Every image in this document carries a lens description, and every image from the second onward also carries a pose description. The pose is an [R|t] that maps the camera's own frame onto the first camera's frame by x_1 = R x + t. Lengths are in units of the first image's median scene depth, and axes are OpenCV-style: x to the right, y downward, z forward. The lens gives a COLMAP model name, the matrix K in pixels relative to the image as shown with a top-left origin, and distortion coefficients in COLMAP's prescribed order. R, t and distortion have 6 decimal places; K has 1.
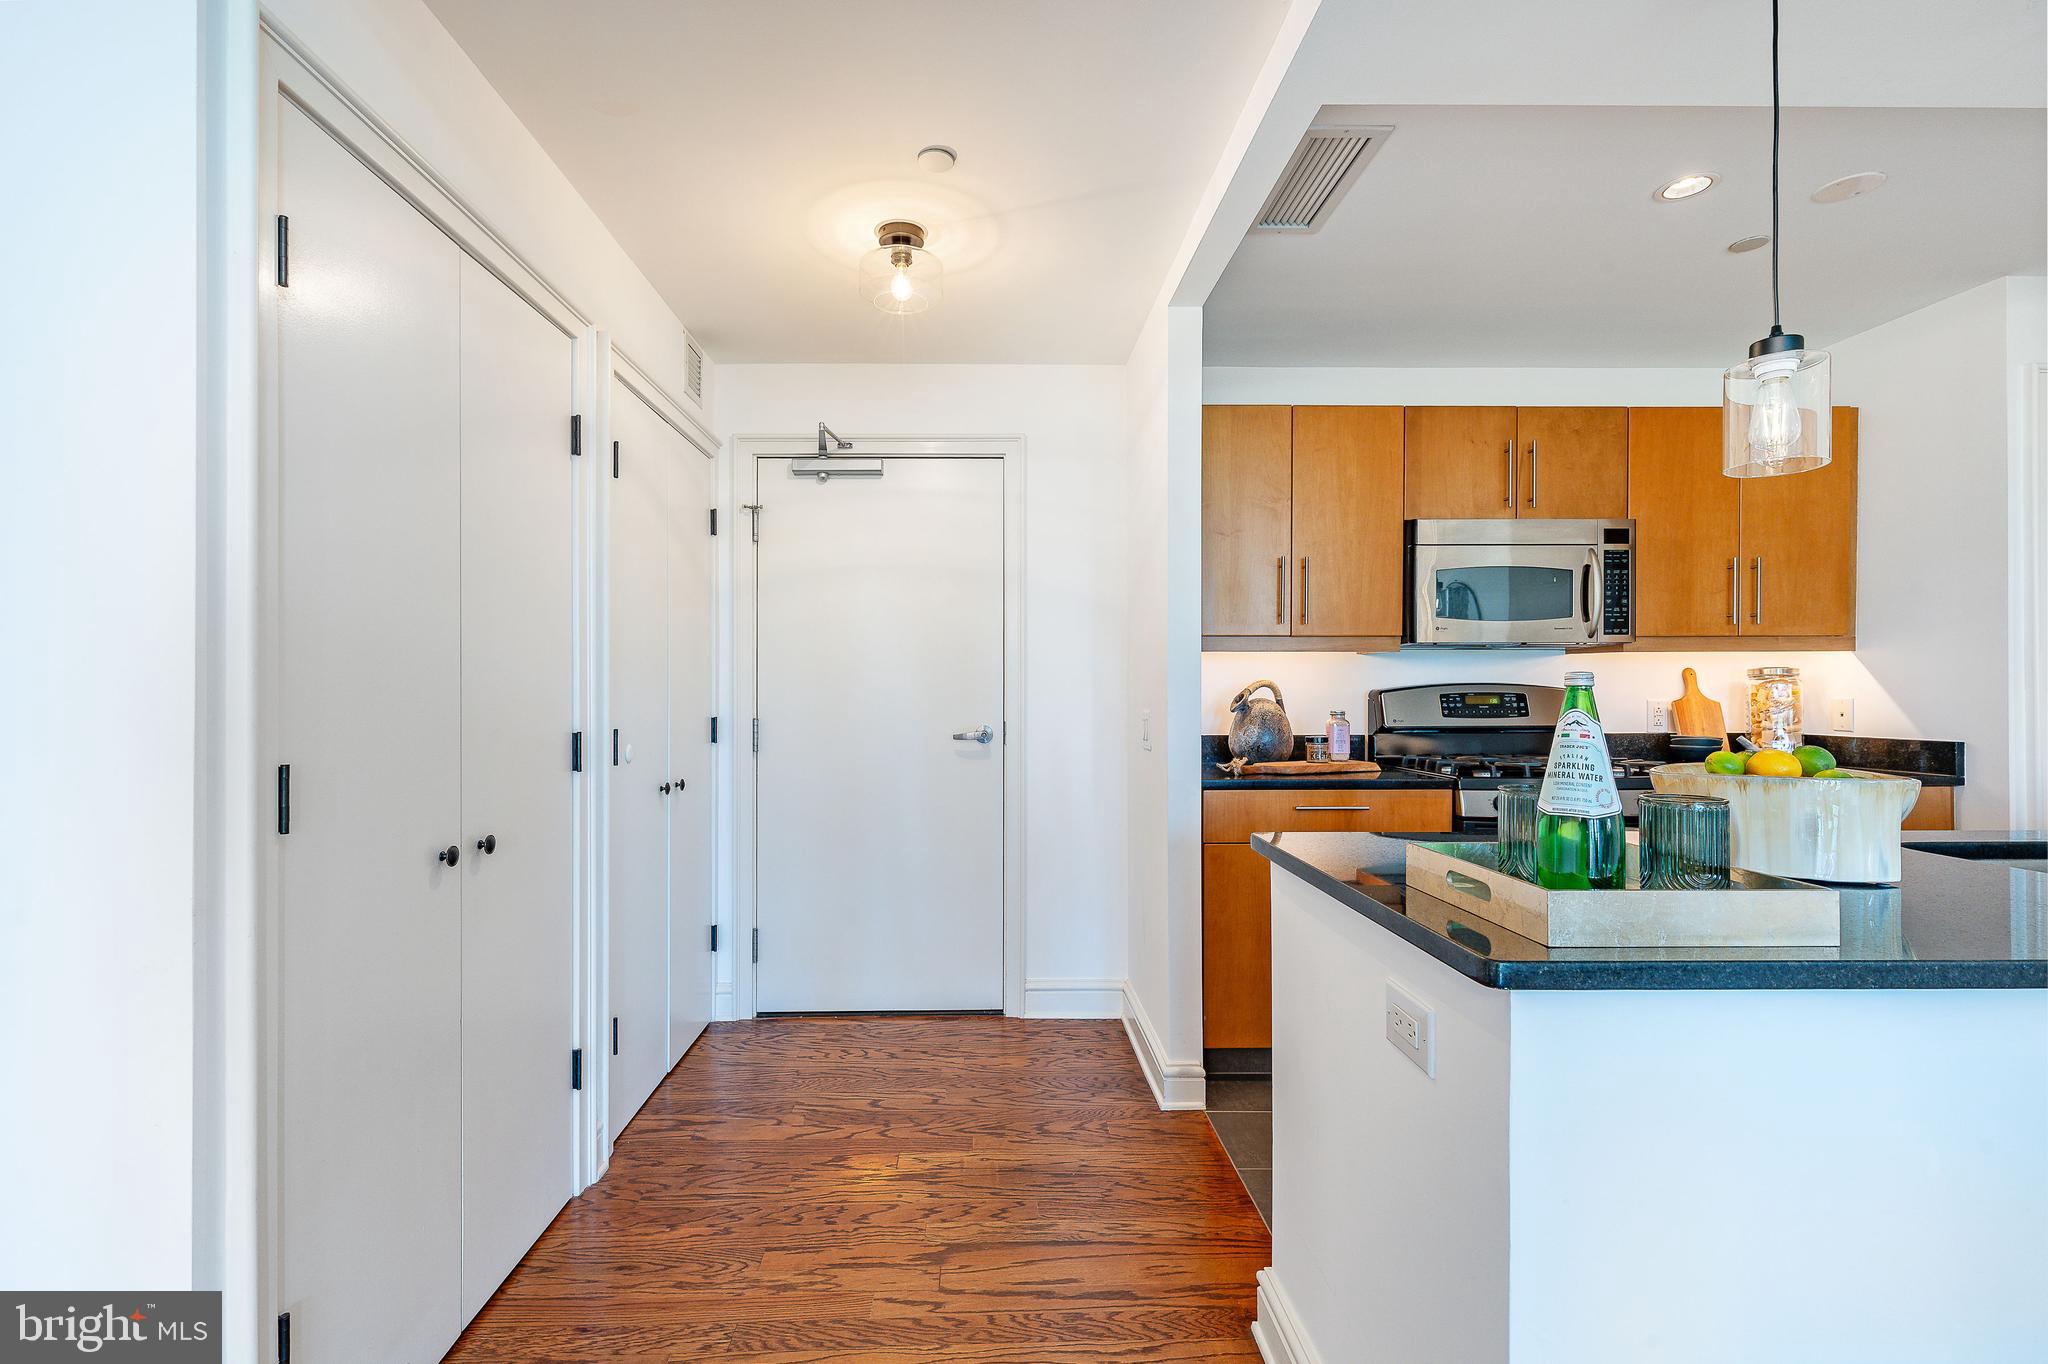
lens RADIAL K [[918.8, 0, 1012.2], [0, 918.8, 689.8], [0, 0, 1]] dist [0.007657, -0.001159]
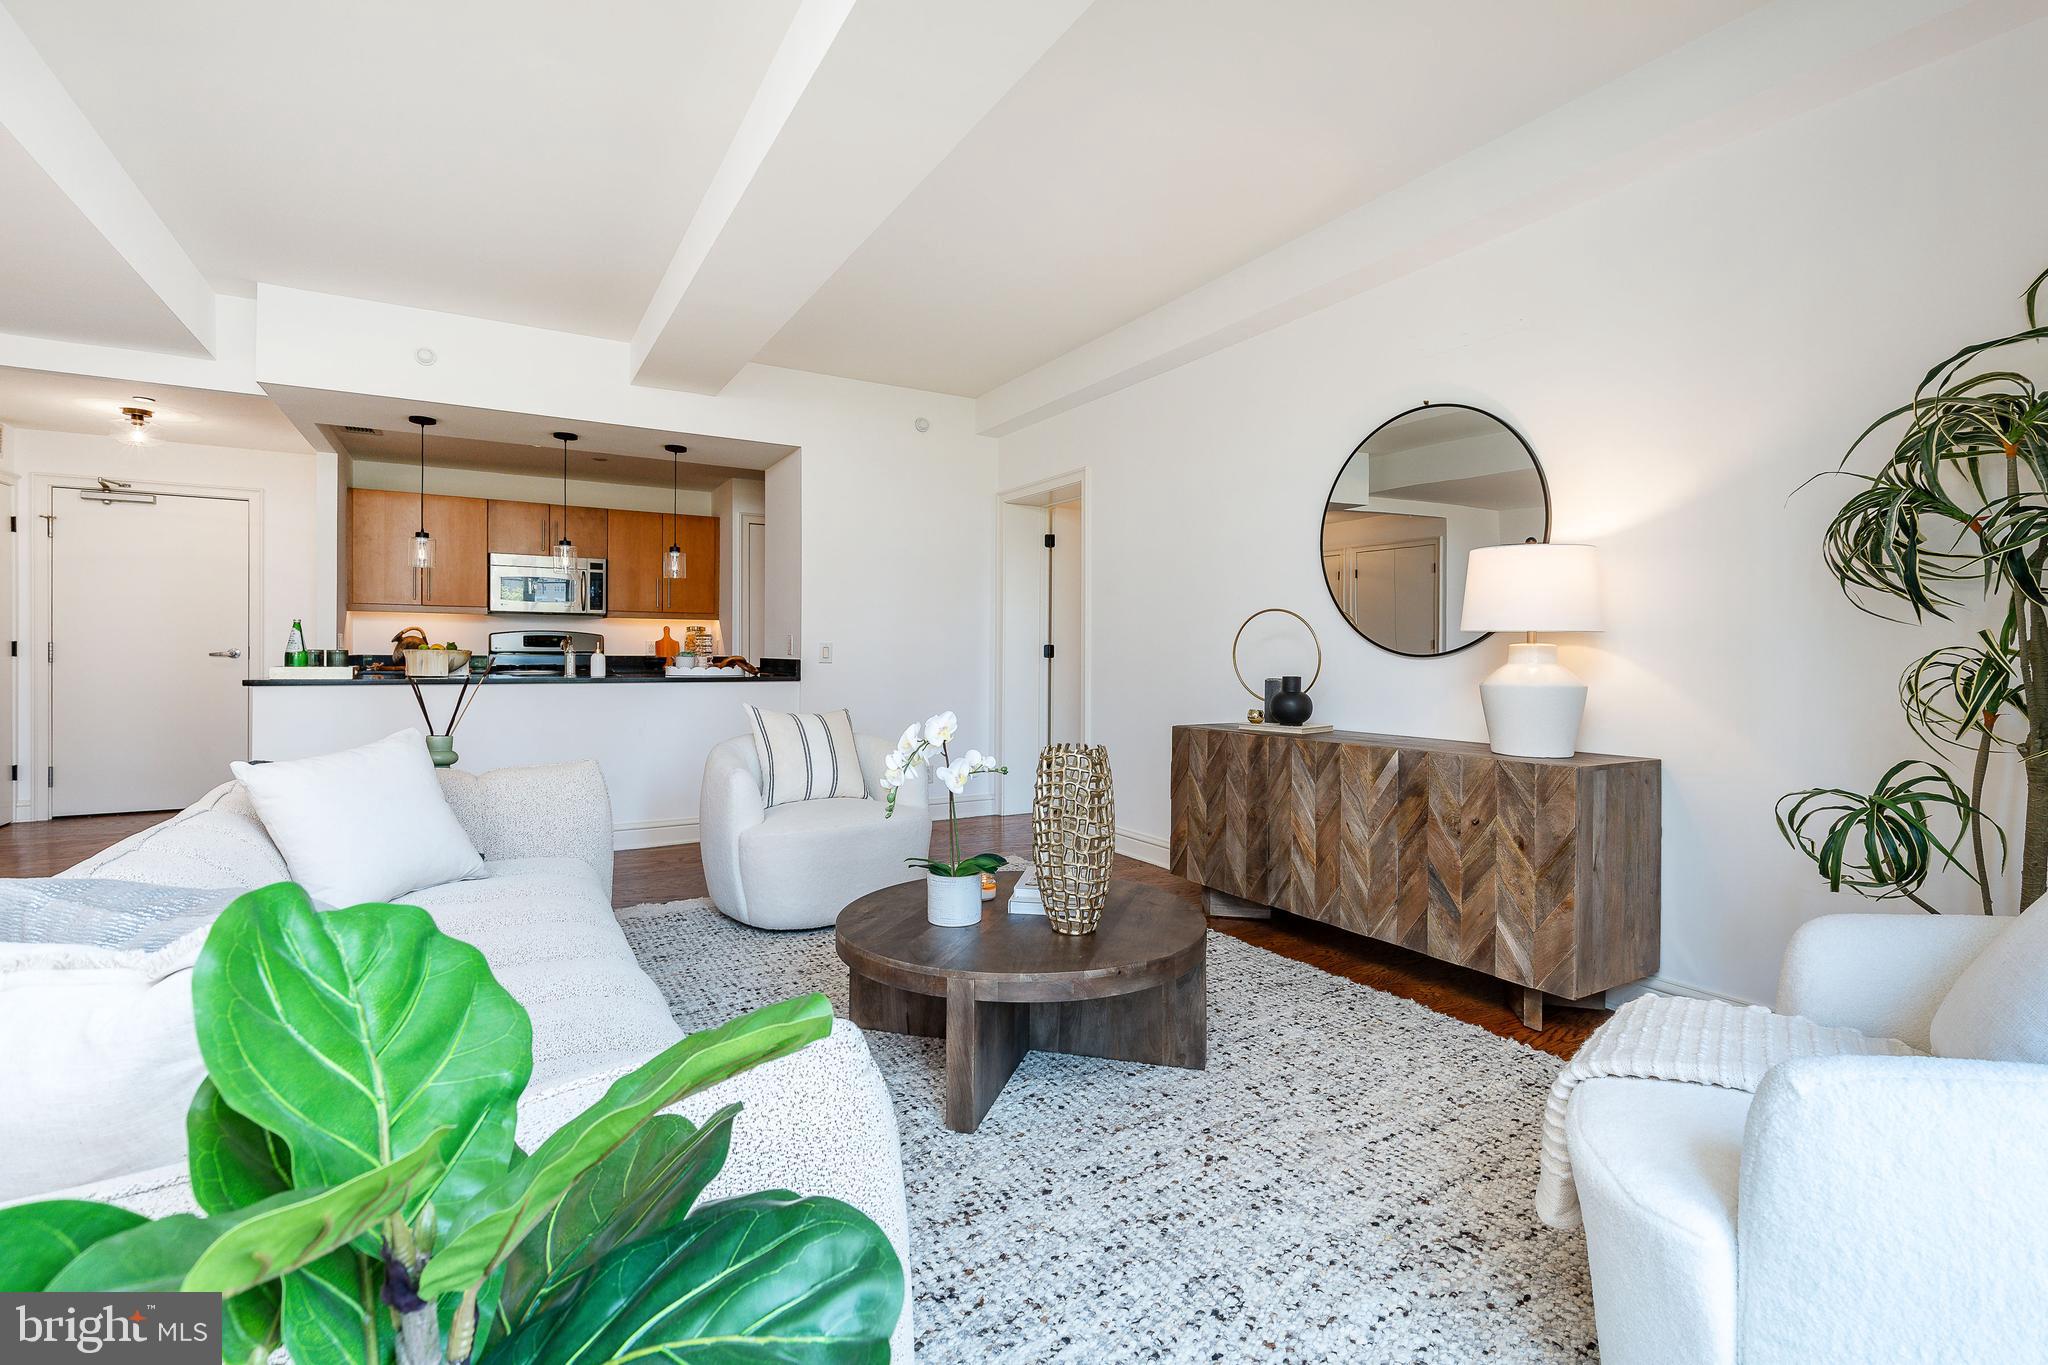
lens RADIAL K [[918.8, 0, 1028.5], [0, 918.8, 662.1], [0, 0, 1]] dist [0.007657, -0.001159]
pose [[0.870257, 0.001225, 0.492596, 0.462717], [-0.005259, 0.999963, 0.006805, 0.044099], [-0.492569, -0.008513, 0.870232, -1.411952]]
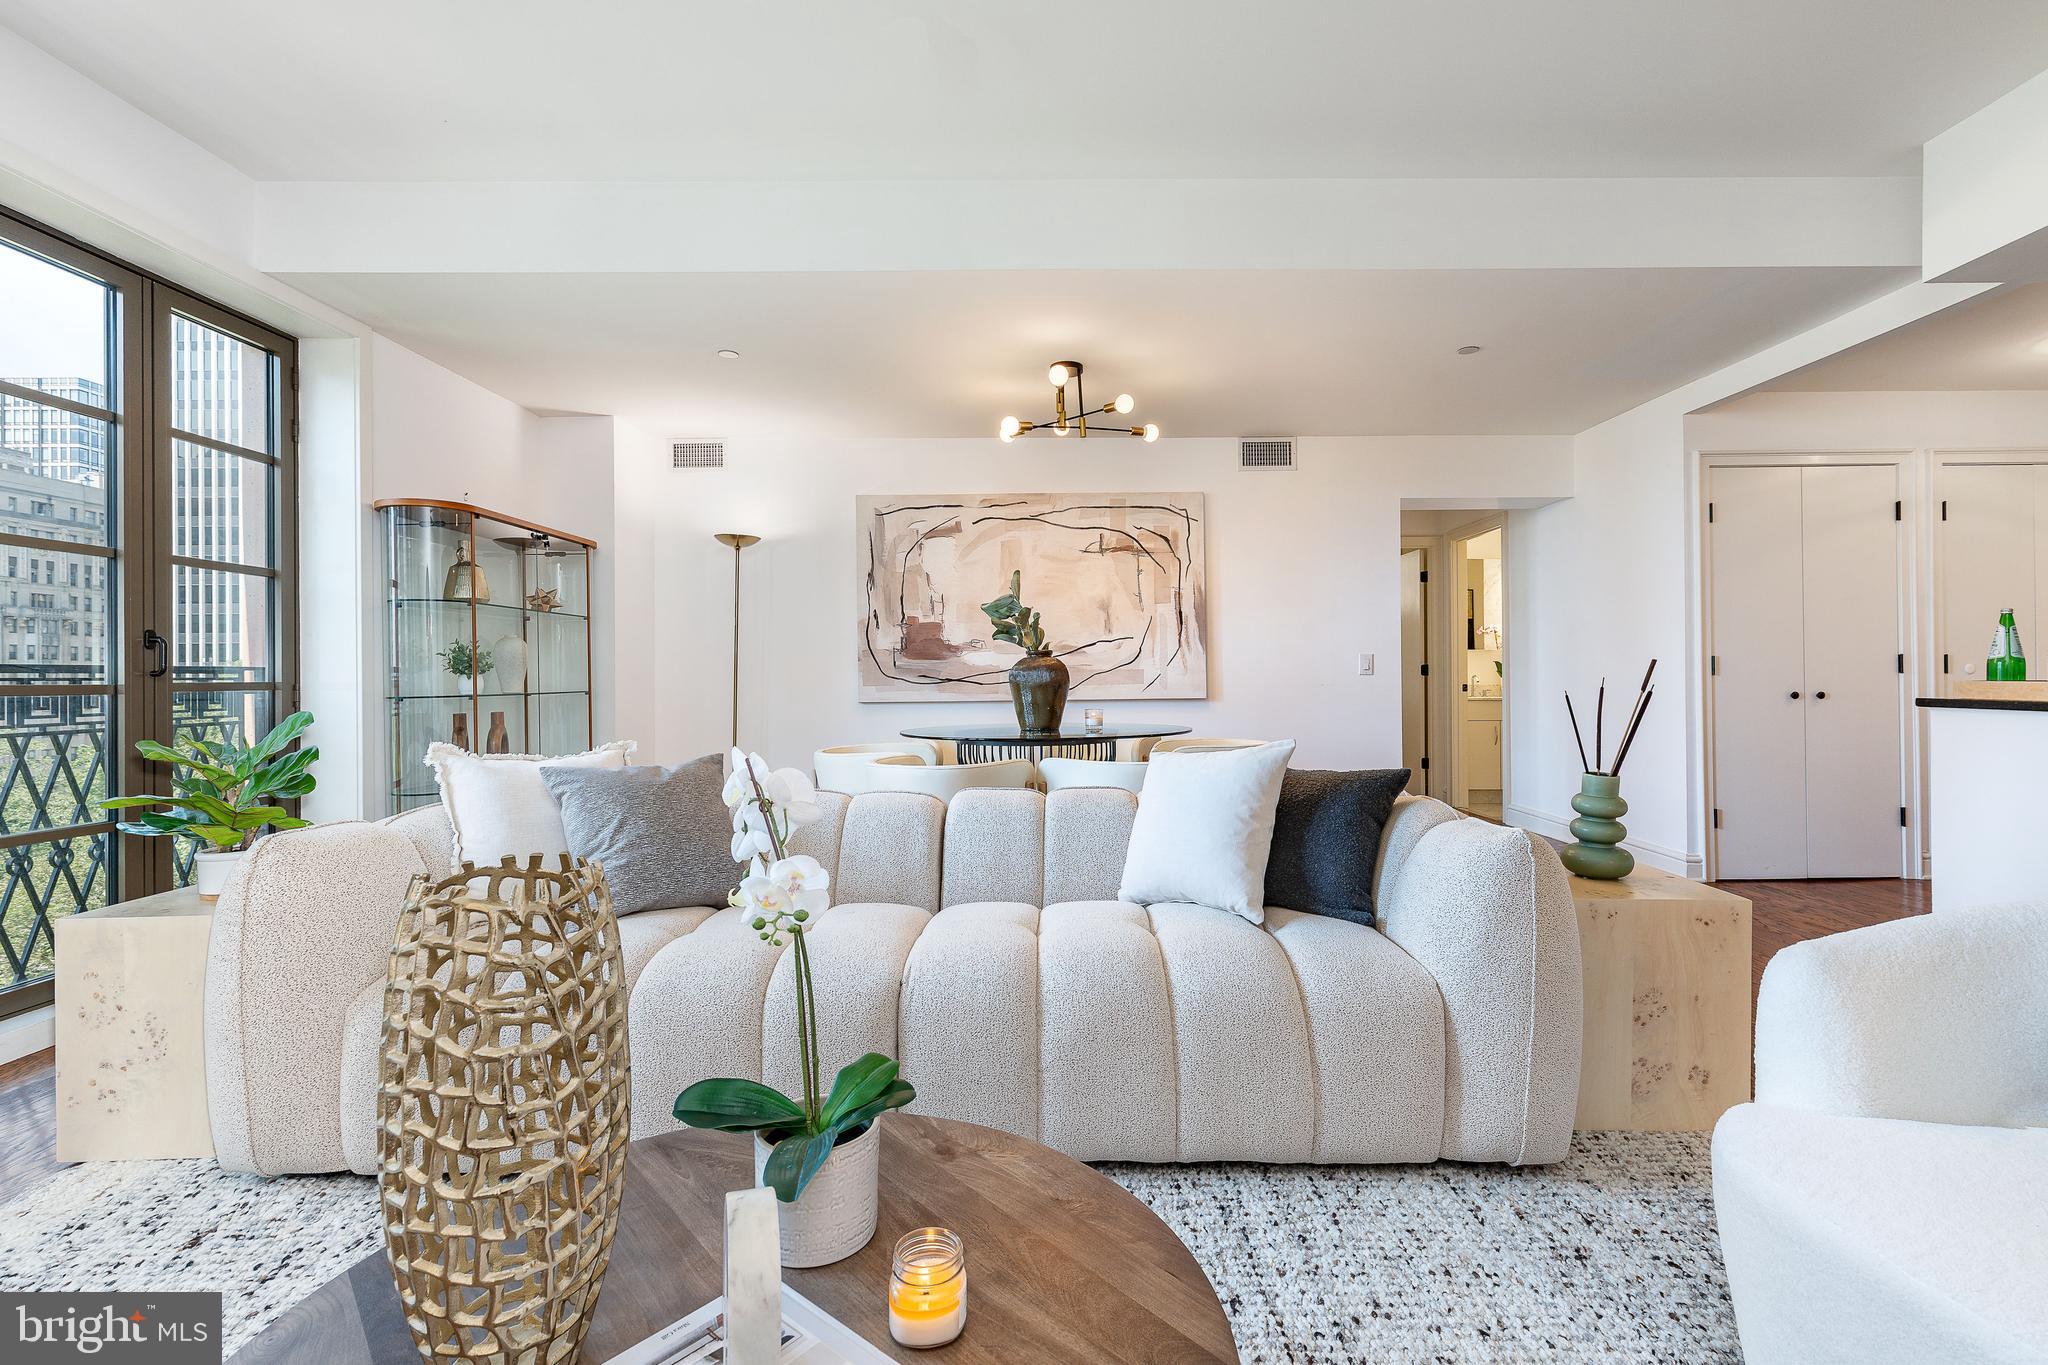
lens RADIAL K [[918.8, 0, 1026.6], [0, 918.8, 686.8], [0, 0, 1]] dist [0.007657, -0.001159]
pose [[-0.022491, 0.016646, -0.999608, 1.129236], [0.002512, 0.999859, 0.016594, 0.055096], [0.999744, -0.002138, -0.022530, -0.658787]]
